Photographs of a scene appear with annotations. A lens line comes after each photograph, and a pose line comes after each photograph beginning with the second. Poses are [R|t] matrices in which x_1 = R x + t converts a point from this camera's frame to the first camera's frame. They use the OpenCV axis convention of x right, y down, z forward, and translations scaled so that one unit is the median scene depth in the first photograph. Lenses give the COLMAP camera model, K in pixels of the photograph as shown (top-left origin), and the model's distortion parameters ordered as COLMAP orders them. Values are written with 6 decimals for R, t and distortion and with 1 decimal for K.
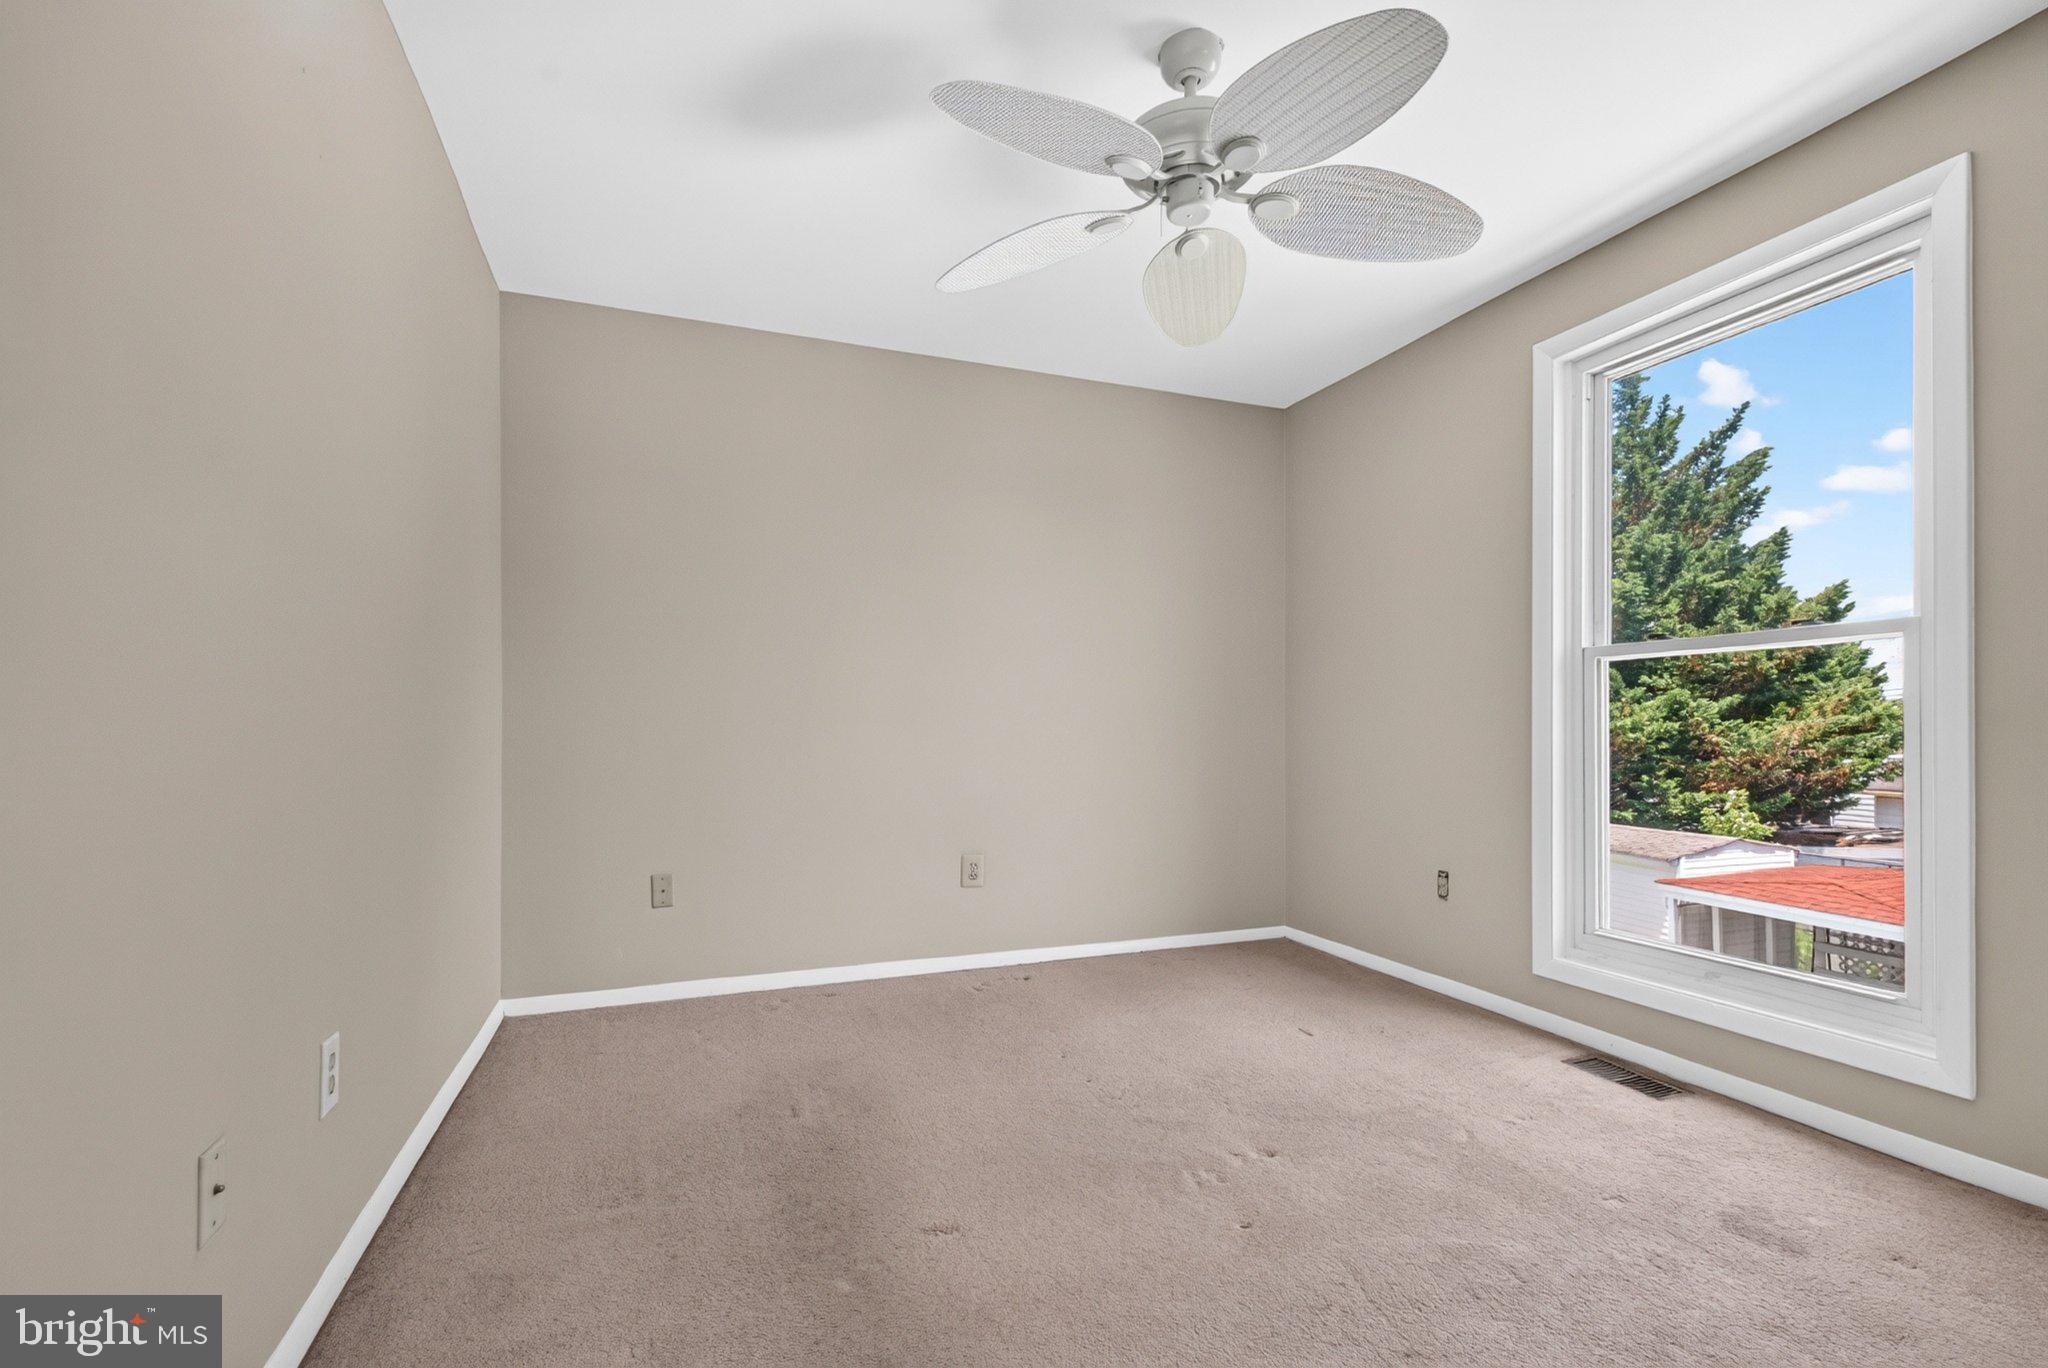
lens RADIAL K [[886.3, 0, 1003.9], [0, 886.3, 720.3], [0, 0, 1]] dist [0.000345, 0.002565]
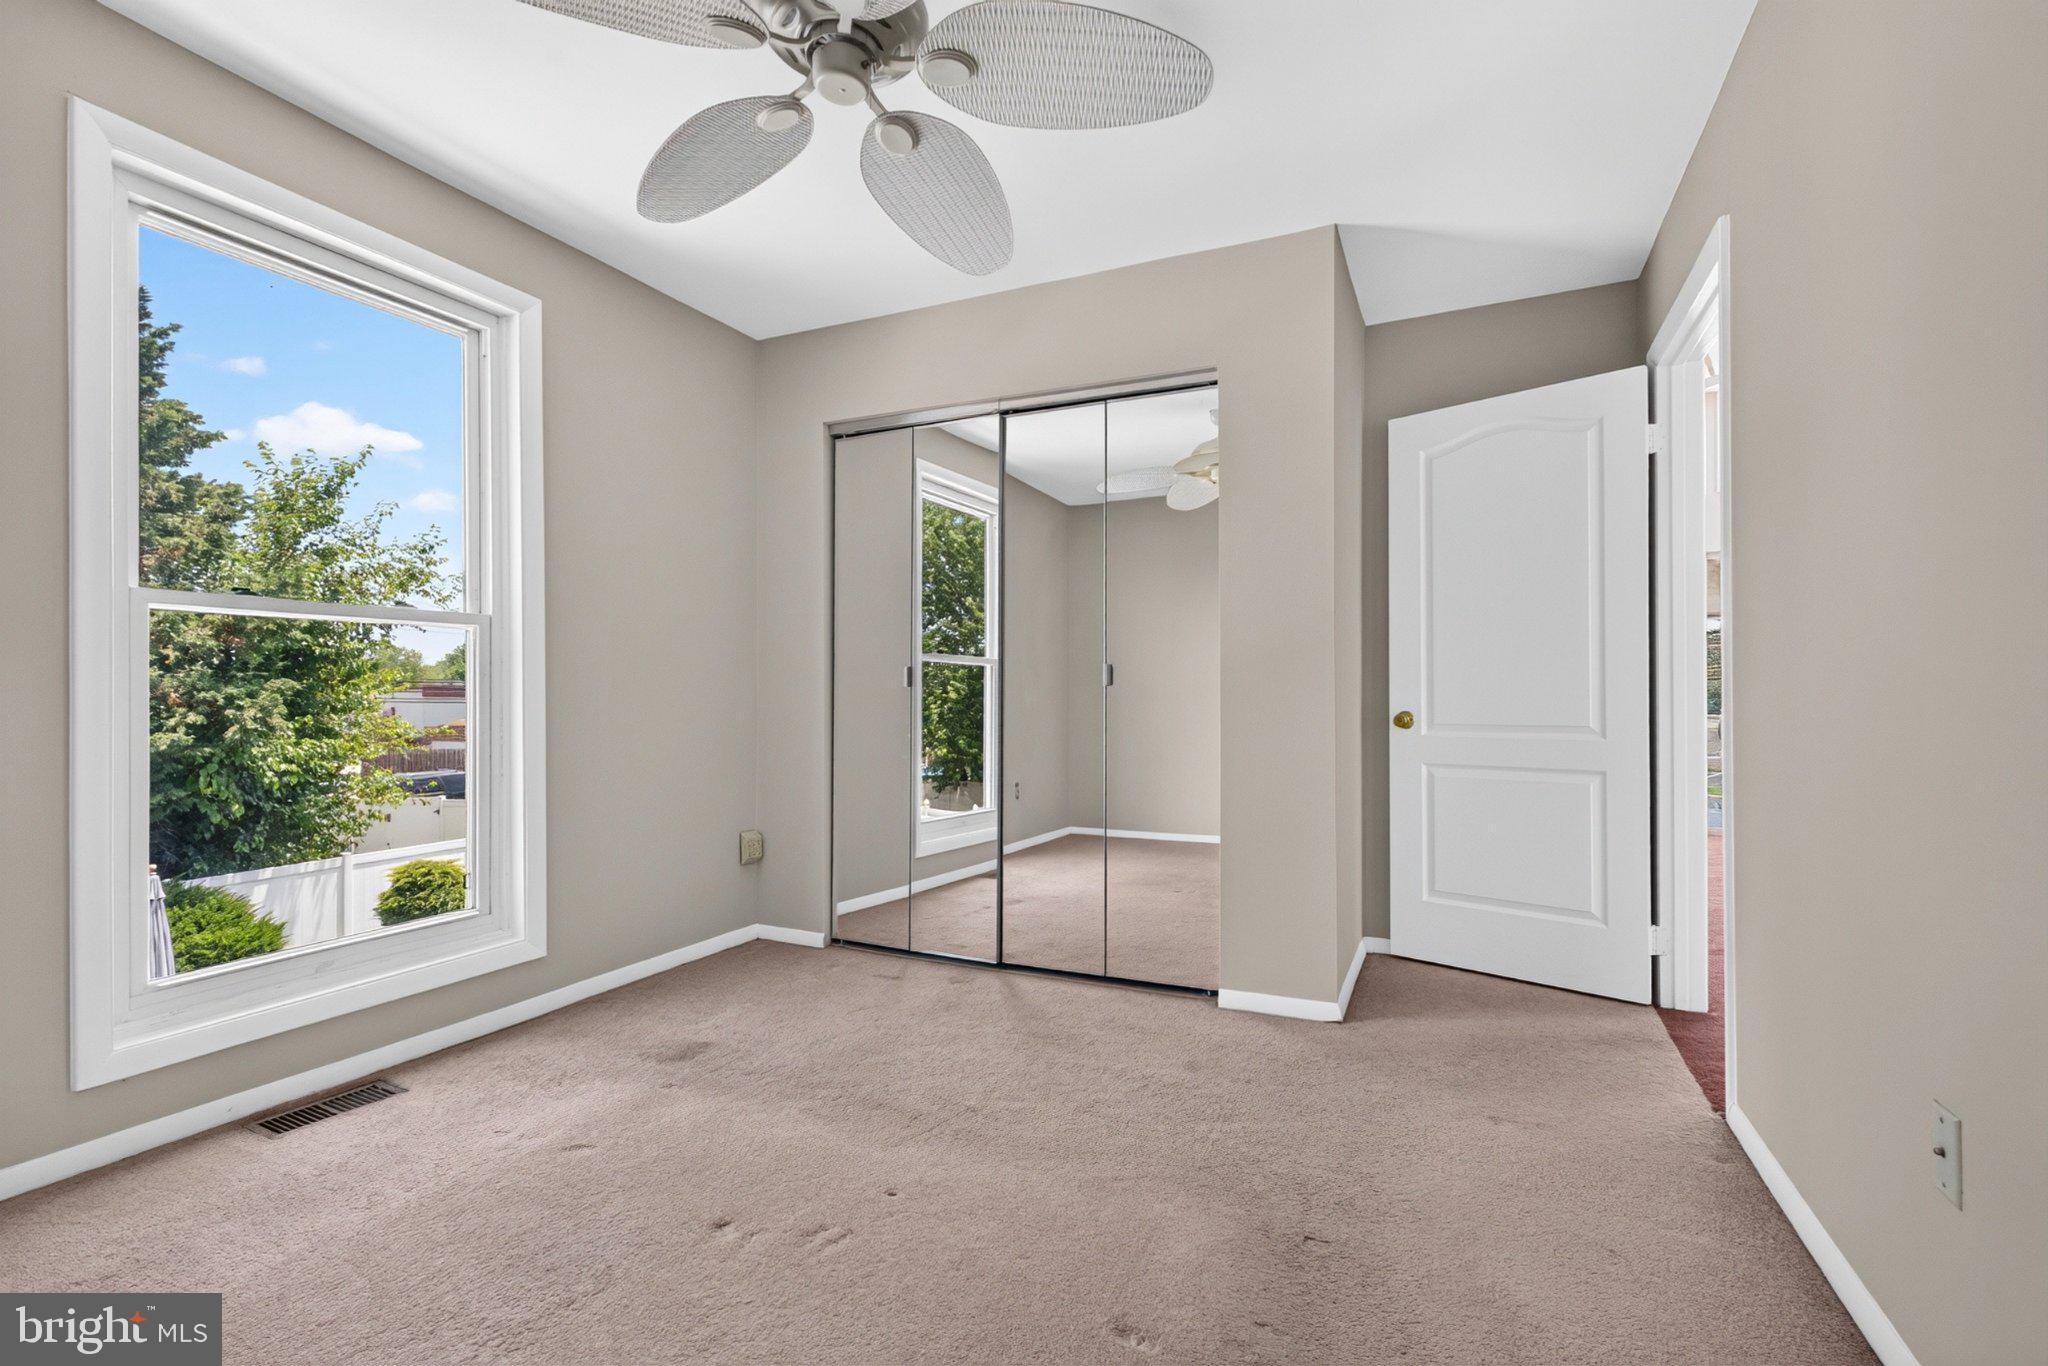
lens RADIAL K [[886.3, 0, 1059.7], [0, 886.3, 698.5], [0, 0, 1]] dist [0.000345, 0.002565]
pose [[-0.717030, -0.000796, 0.697042, -0.295777], [-0.004618, 0.999983, -0.003608, 0.003628], [-0.697027, -0.005806, -0.717021, 0.820726]]
